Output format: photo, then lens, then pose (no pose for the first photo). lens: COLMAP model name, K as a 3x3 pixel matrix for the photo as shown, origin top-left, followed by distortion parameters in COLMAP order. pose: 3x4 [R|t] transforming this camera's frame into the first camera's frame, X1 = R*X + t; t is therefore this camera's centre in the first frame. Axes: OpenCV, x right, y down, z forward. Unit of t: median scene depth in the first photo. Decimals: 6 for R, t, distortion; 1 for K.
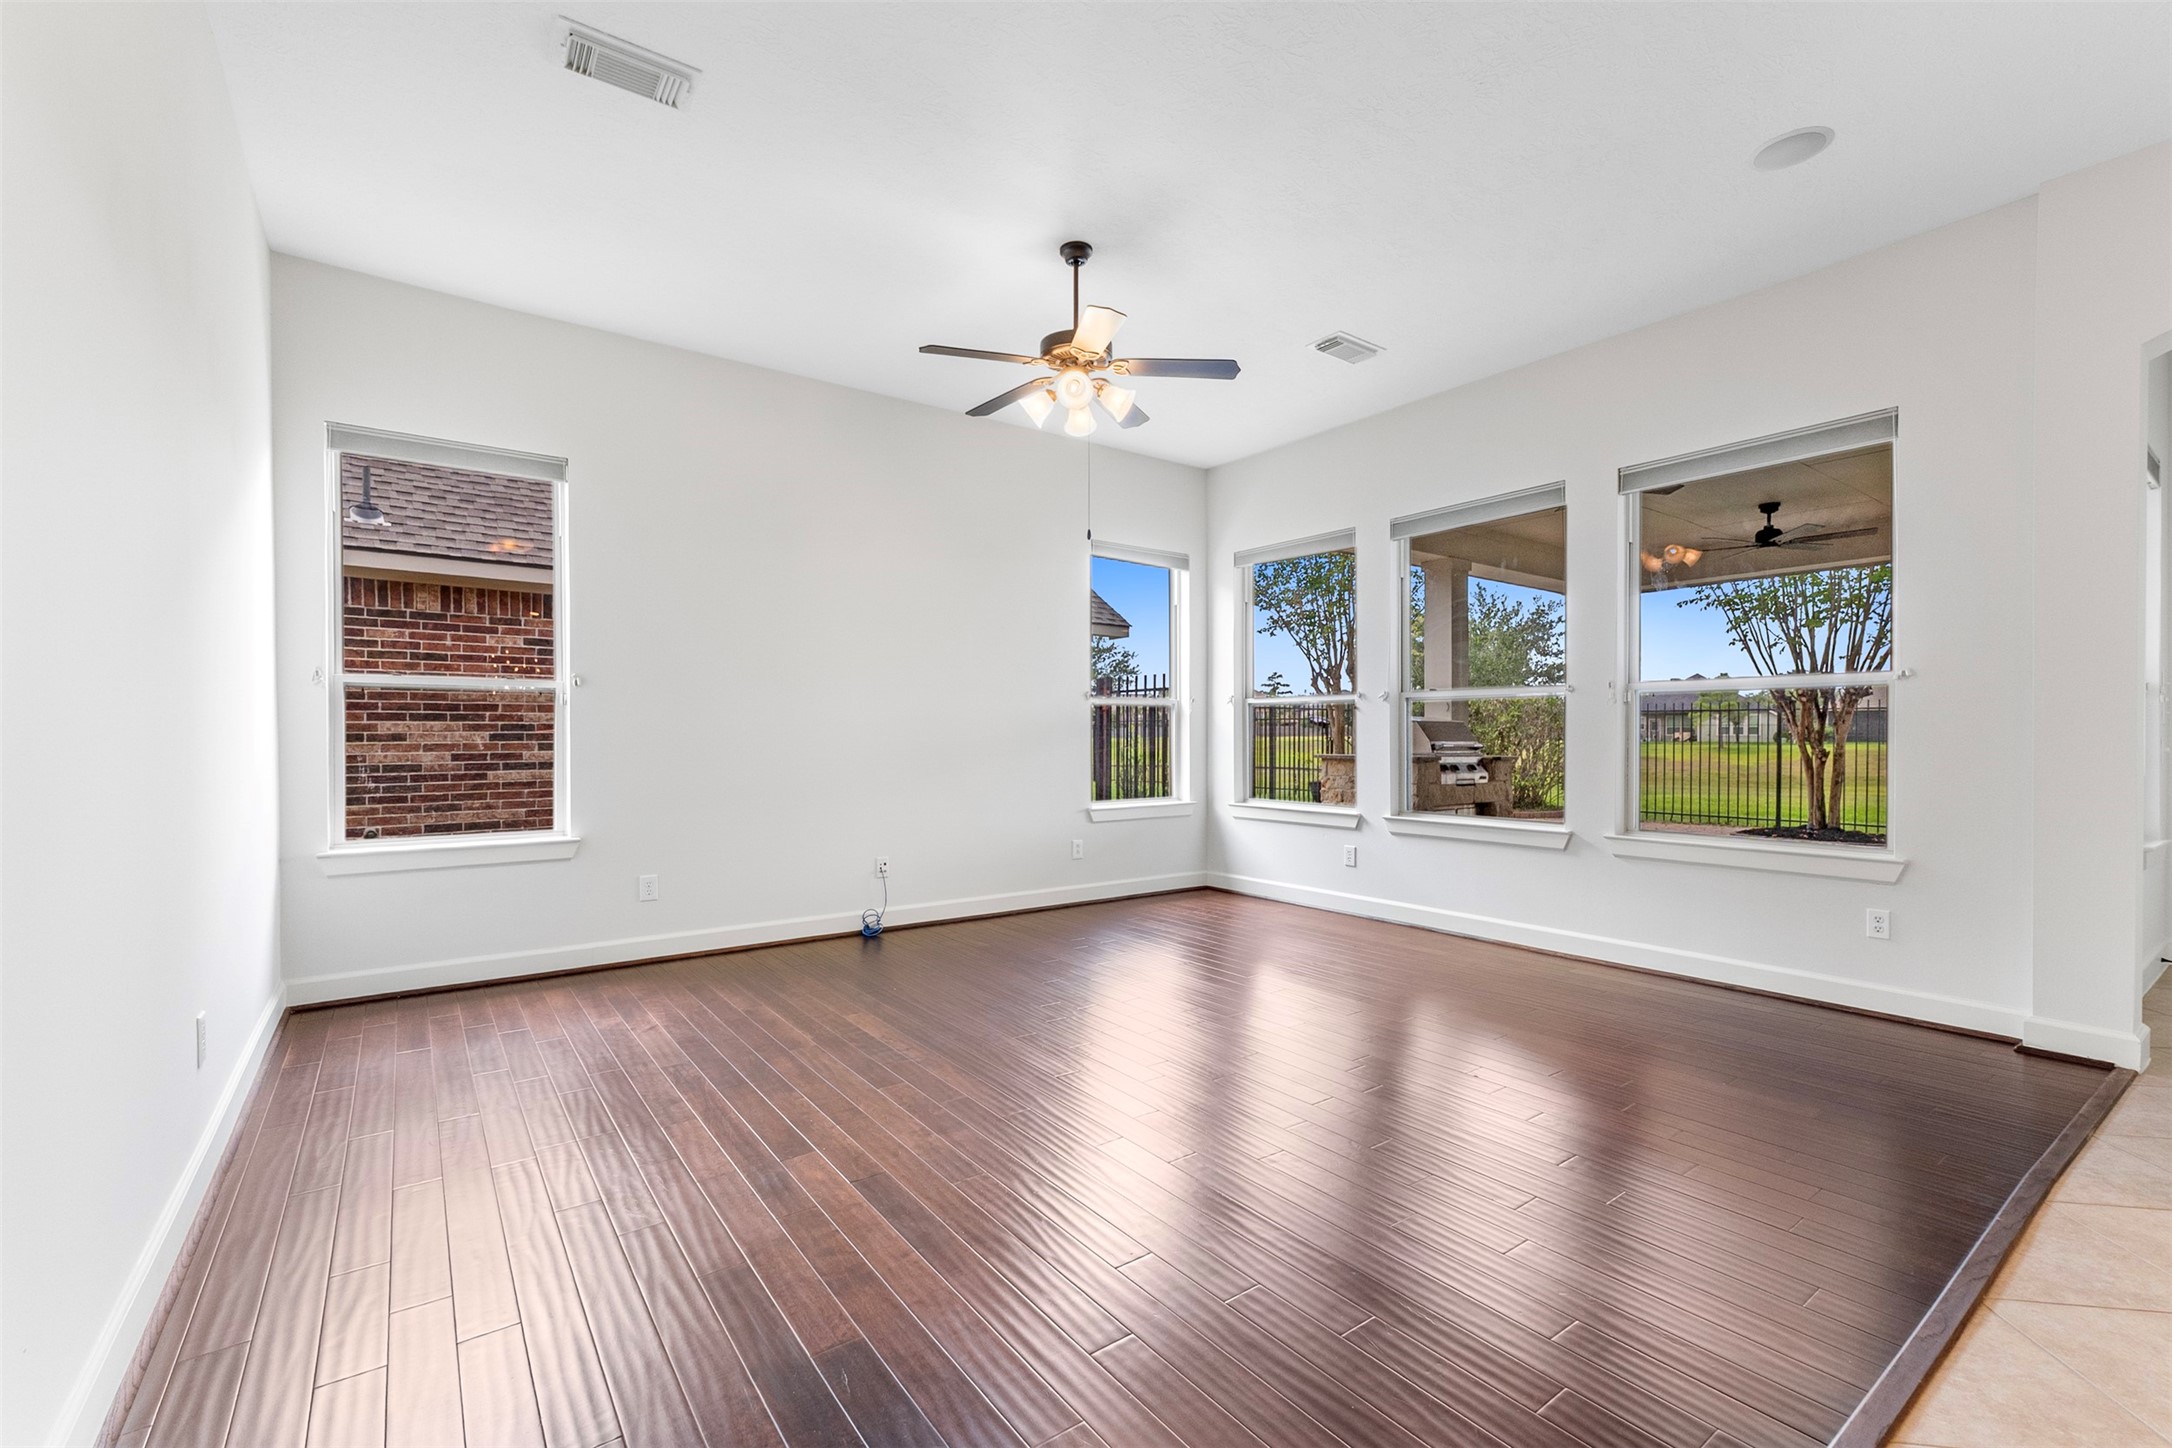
lens RADIAL K [[919.1, 0, 1081.0], [0, 919.1, 735.4], [0, 0, 1]] dist [0.009748, -0.000466]
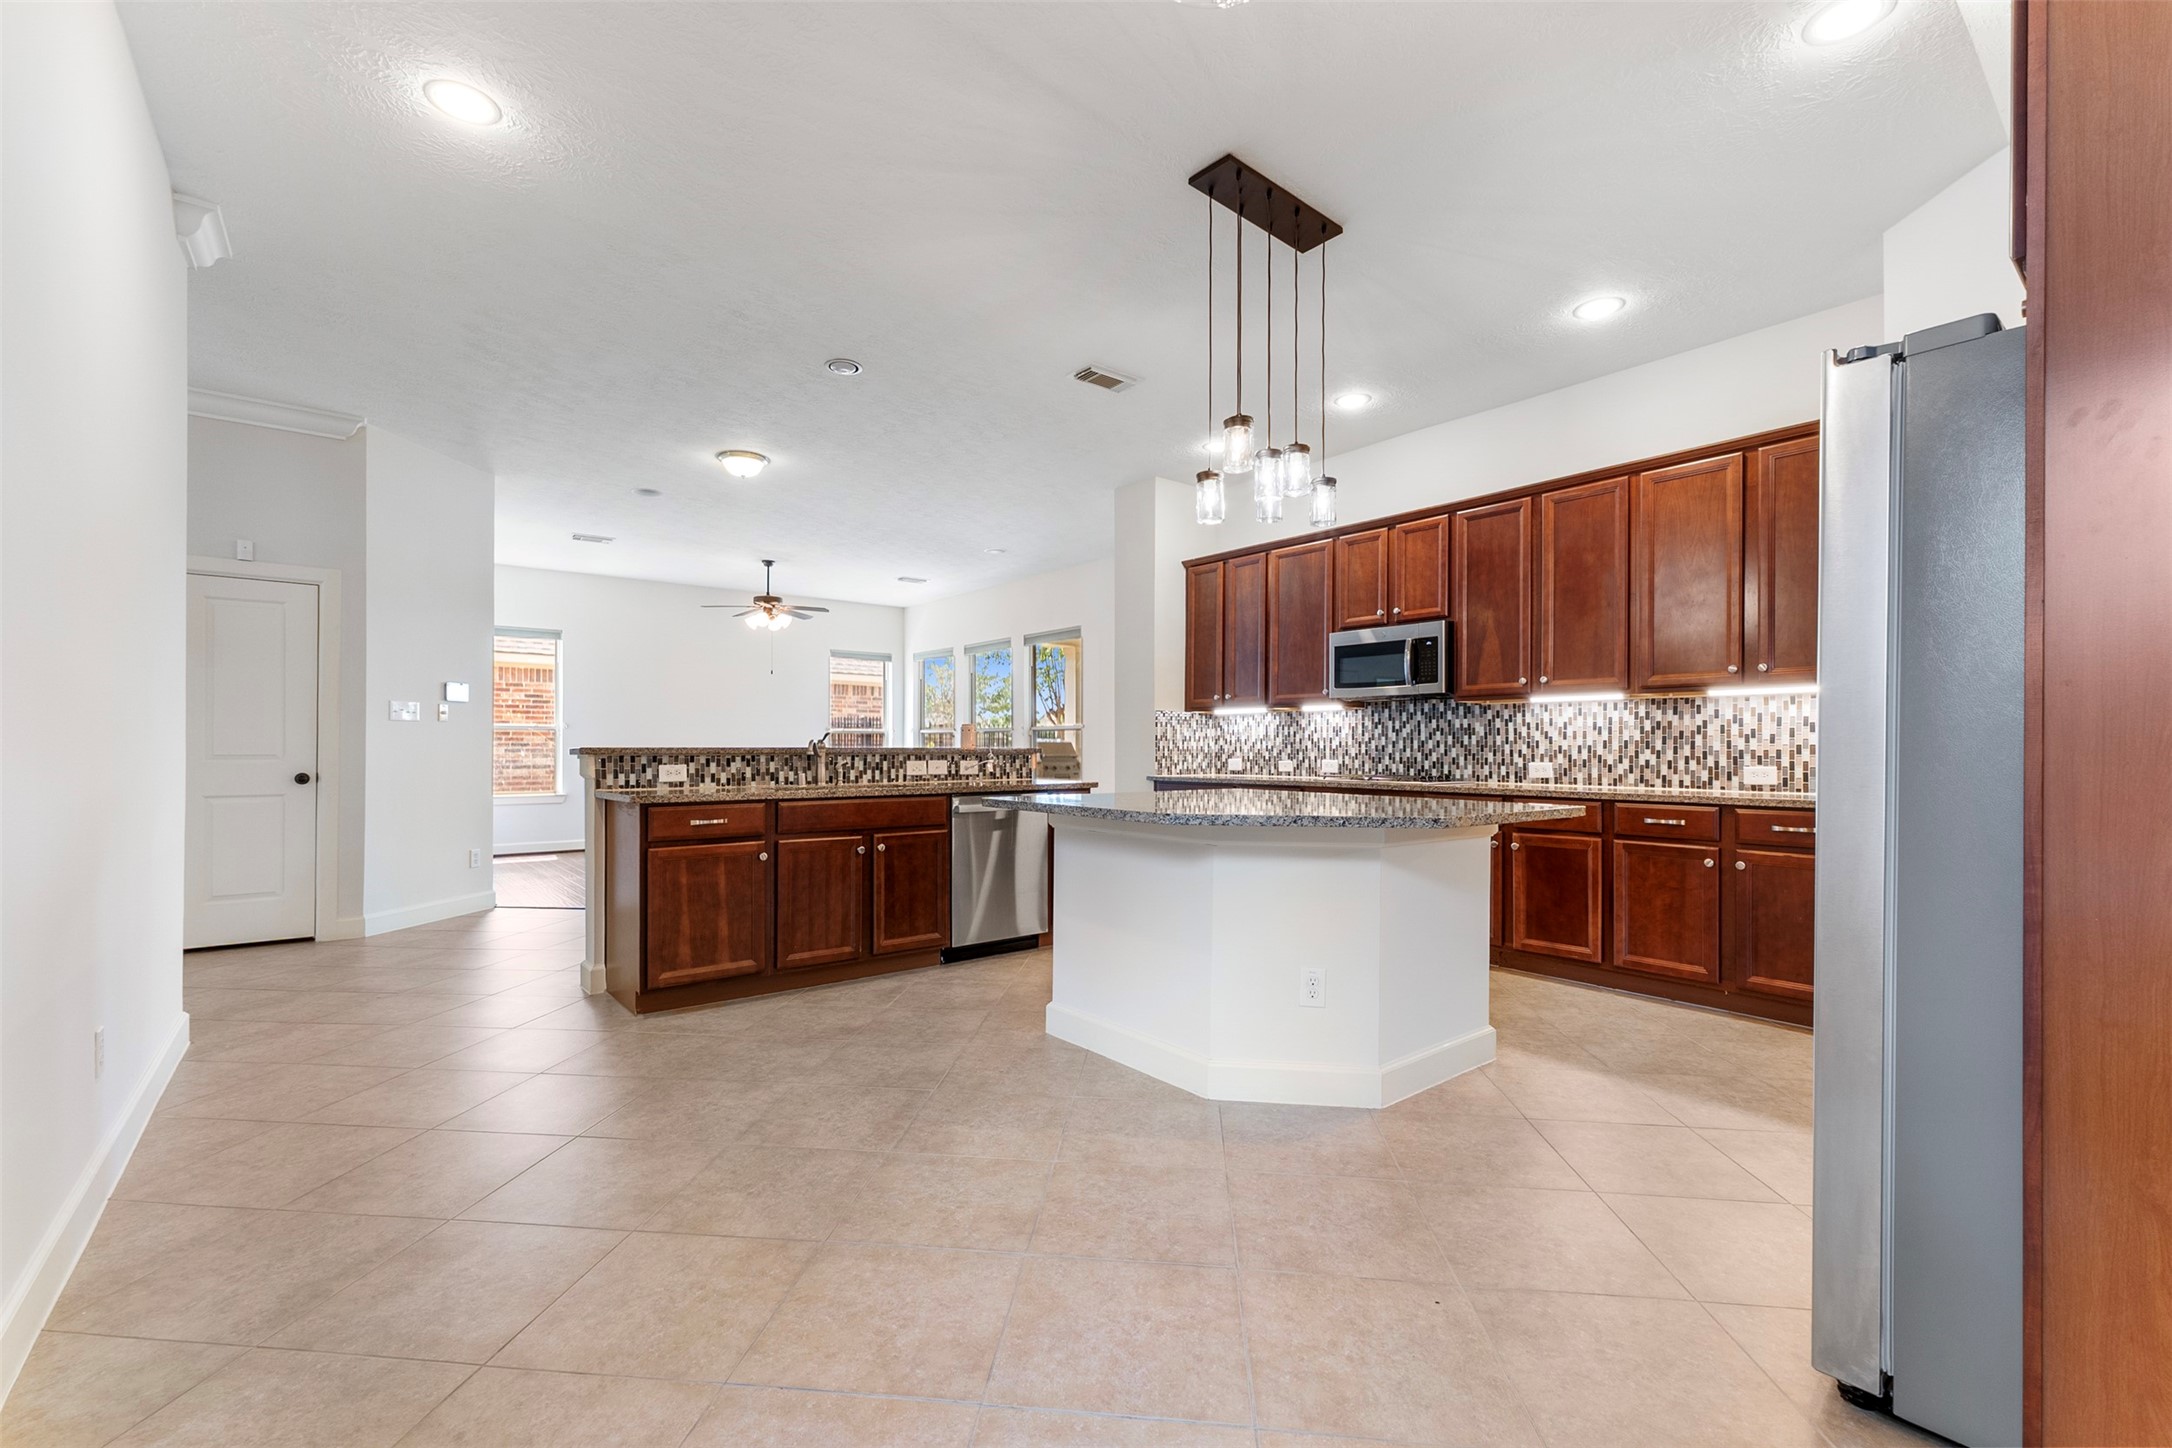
lens RADIAL K [[920.3, 0, 1079.7], [0, 920.3, 744.1], [0, 0, 1]] dist [0.012506, -0.000007]
pose [[0.999133, 0.001563, 0.041596, 0.460846], [-0.001210, 0.999963, -0.008512, 0.004112], [-0.041608, 0.008454, 0.999098, -0.976215]]
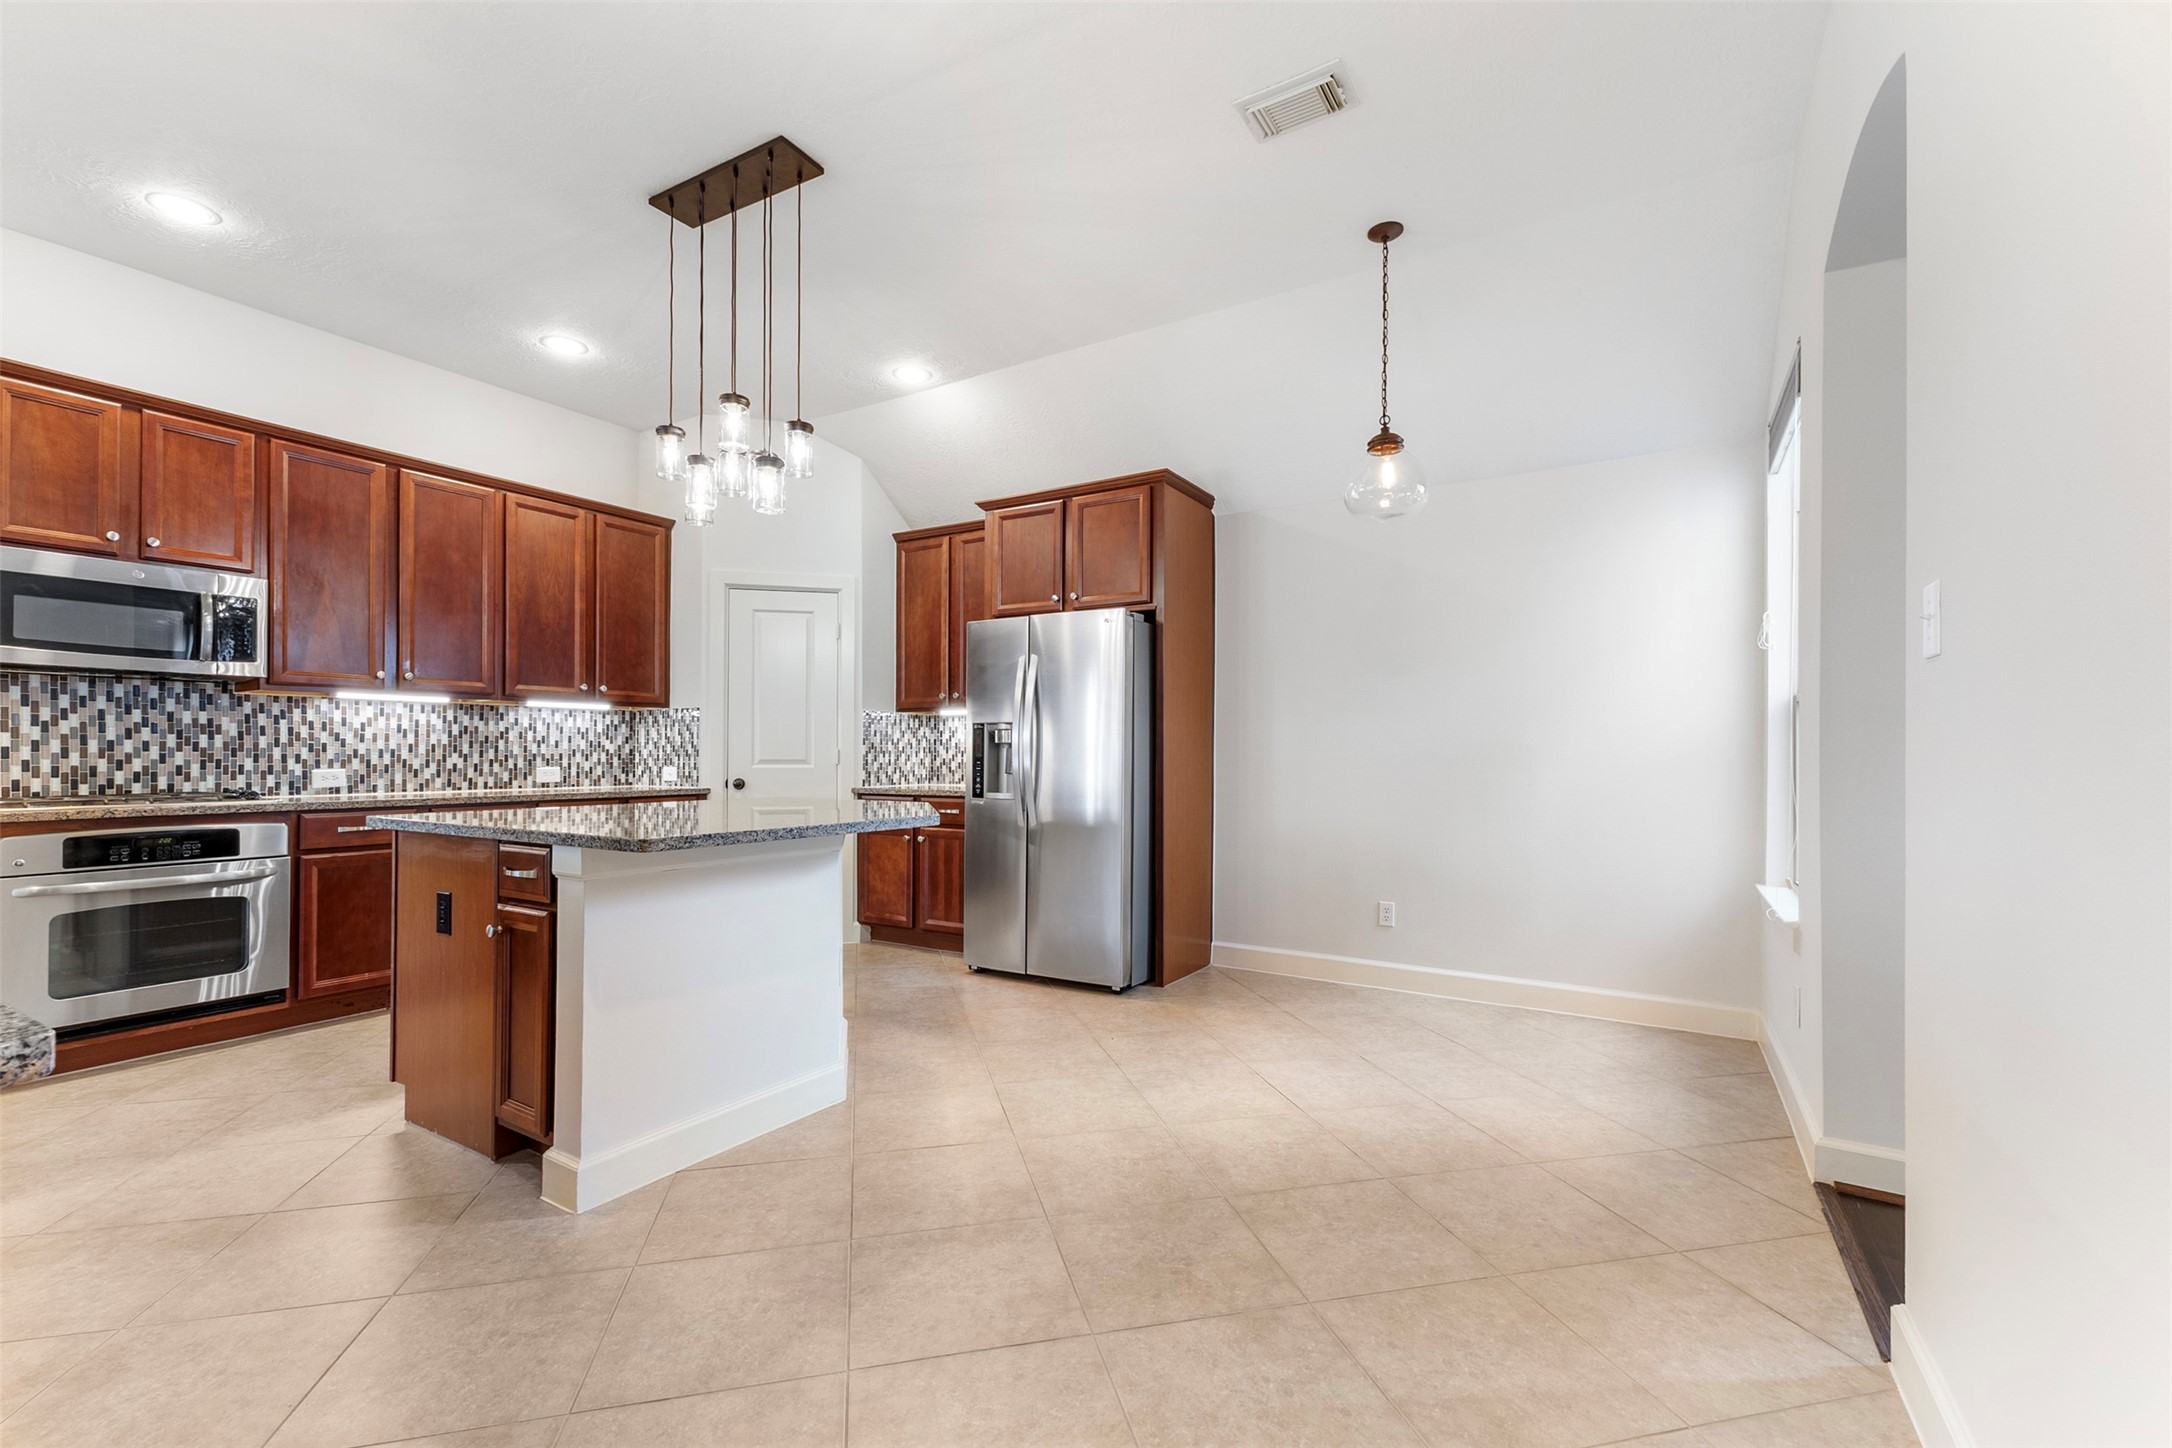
lens RADIAL K [[914.5, 0, 1079.9], [0, 914.5, 744.1], [0, 0, 1]] dist [0.009159, -0.000884]
pose [[-0.374981, 0.006429, 0.927010, 0.041008], [0.001588, 0.999979, -0.006293, -0.000650], [-0.927031, -0.000888, -0.374983, -0.420281]]
